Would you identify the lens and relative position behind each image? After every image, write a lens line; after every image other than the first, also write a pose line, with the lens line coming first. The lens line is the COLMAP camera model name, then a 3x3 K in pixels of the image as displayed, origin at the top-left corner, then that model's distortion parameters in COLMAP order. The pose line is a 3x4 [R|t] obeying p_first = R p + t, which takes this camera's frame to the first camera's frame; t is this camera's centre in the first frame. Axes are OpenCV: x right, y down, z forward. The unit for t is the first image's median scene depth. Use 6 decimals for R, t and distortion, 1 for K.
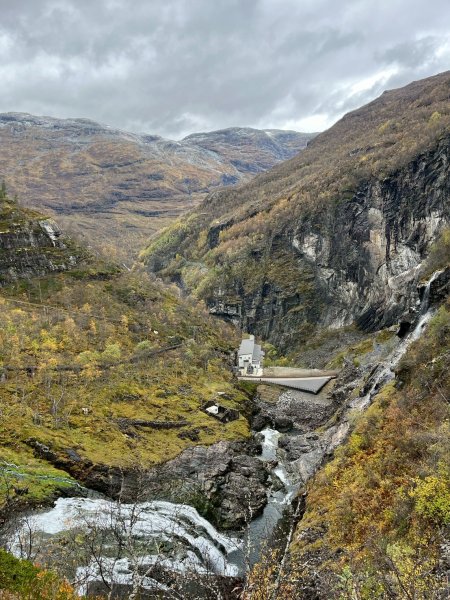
lens RADIAL K [[452.0, 0, 225.0], [0, 452.0, 302.1], [0, 0, 1]] dist [0.053836, -0.072772]
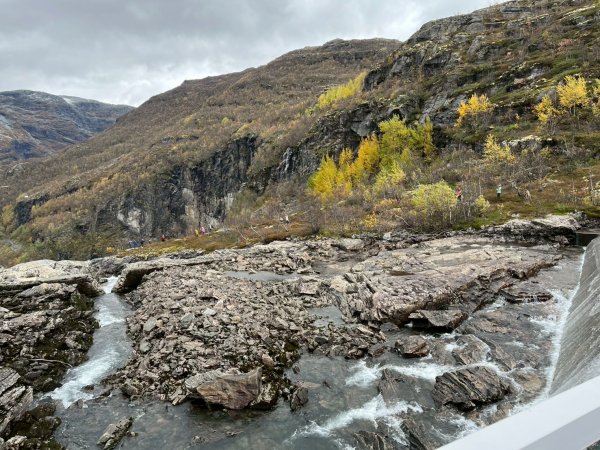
lens RADIAL K [[452.0, 0, 298.8], [0, 452.0, 226.9], [0, 0, 1]] dist [0.053836, -0.072772]
pose [[0.848080, -0.041710, 0.528225, -0.066868], [0.093026, 0.993133, -0.070937, 0.015913], [-0.521639, 0.109299, 0.846136, -0.185855]]
